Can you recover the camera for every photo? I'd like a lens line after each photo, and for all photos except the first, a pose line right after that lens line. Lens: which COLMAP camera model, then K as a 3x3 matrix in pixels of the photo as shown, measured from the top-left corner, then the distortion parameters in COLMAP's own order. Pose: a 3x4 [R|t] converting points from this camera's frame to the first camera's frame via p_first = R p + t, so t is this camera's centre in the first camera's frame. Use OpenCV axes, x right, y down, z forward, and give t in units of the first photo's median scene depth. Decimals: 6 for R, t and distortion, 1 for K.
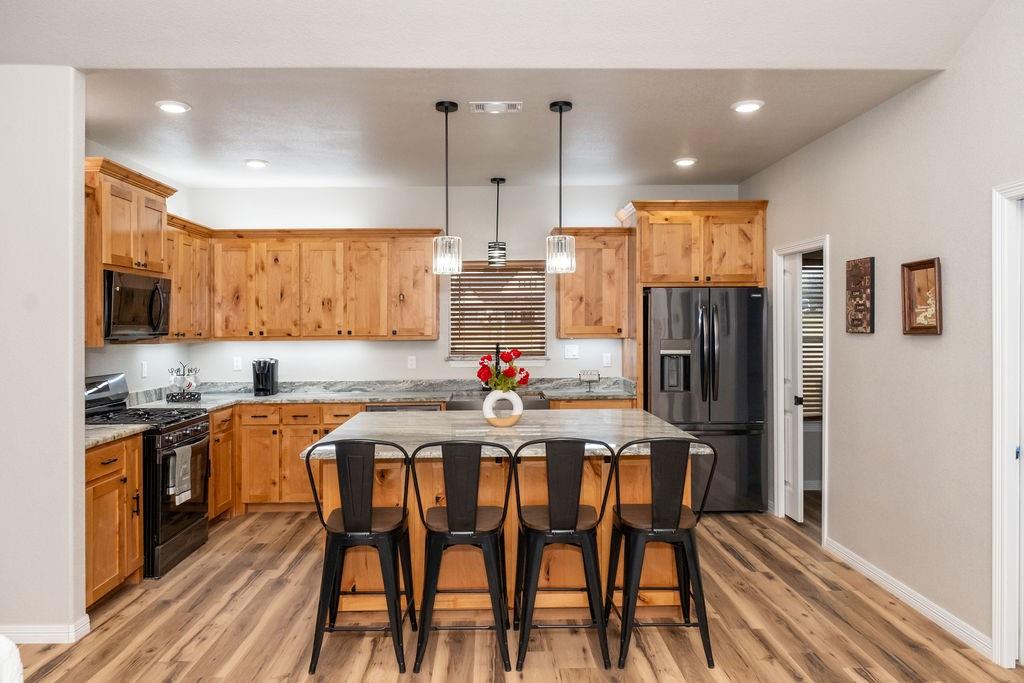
lens RADIAL K [[702.8, 0, 499.4], [0, 702.8, 322.3], [0, 0, 1]] dist [0.002903, -0.005078]
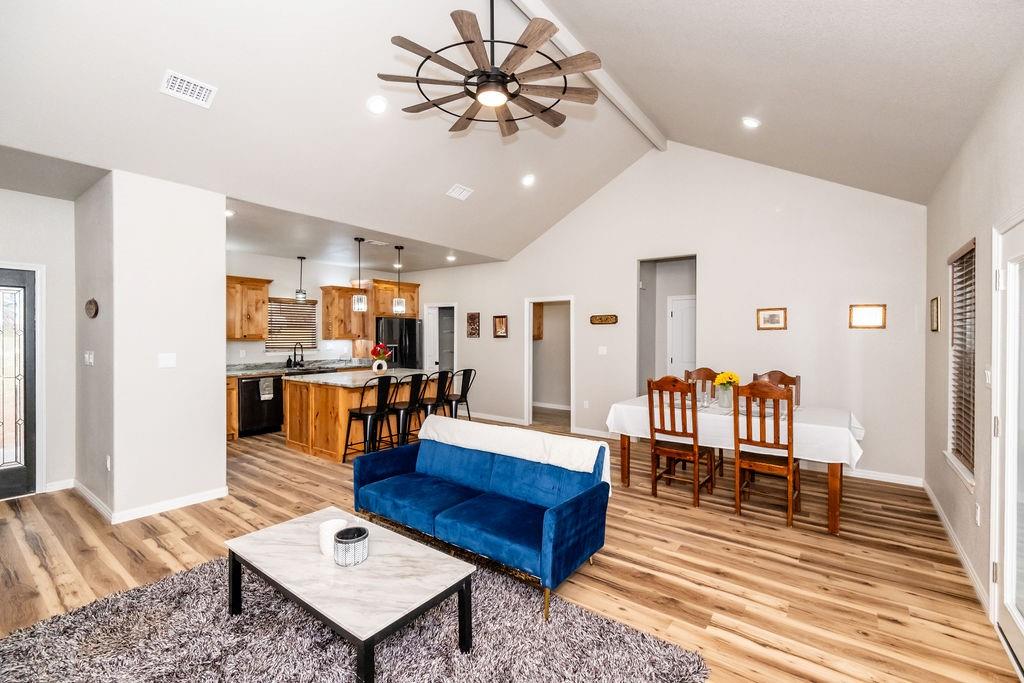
lens RADIAL K [[446.1, 0, 520.1], [0, 446.1, 337.8], [0, 0, 1]] dist [0.003890, 0.000054]
pose [[0.599063, 0.003177, 0.800696, -0.627357], [-0.012717, 0.999904, 0.005547, 0.002547], [-0.800601, -0.013505, 0.599045, -0.212618]]
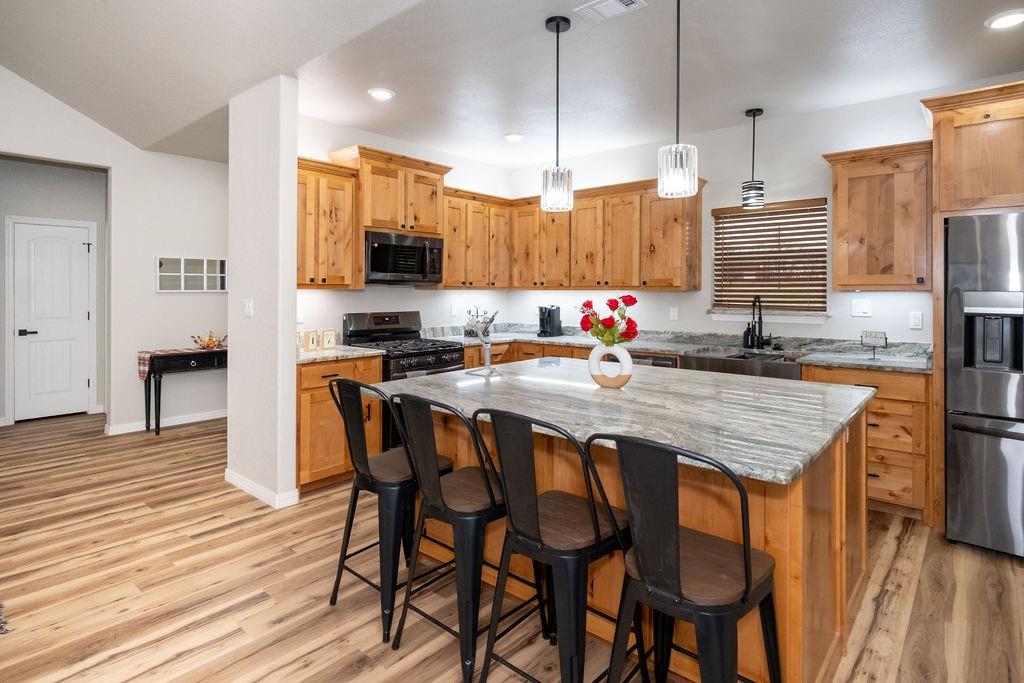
lens RADIAL K [[537.6, 0, 527.4], [0, 537.6, 292.3], [0, 0, 1]] dist [-0.000173, -0.003638]
pose [[0.760737, 0.011466, -0.648959, 0.225327], [-0.003274, 0.999899, 0.013828, 0.017616], [0.649052, -0.008395, 0.760697, 0.299067]]
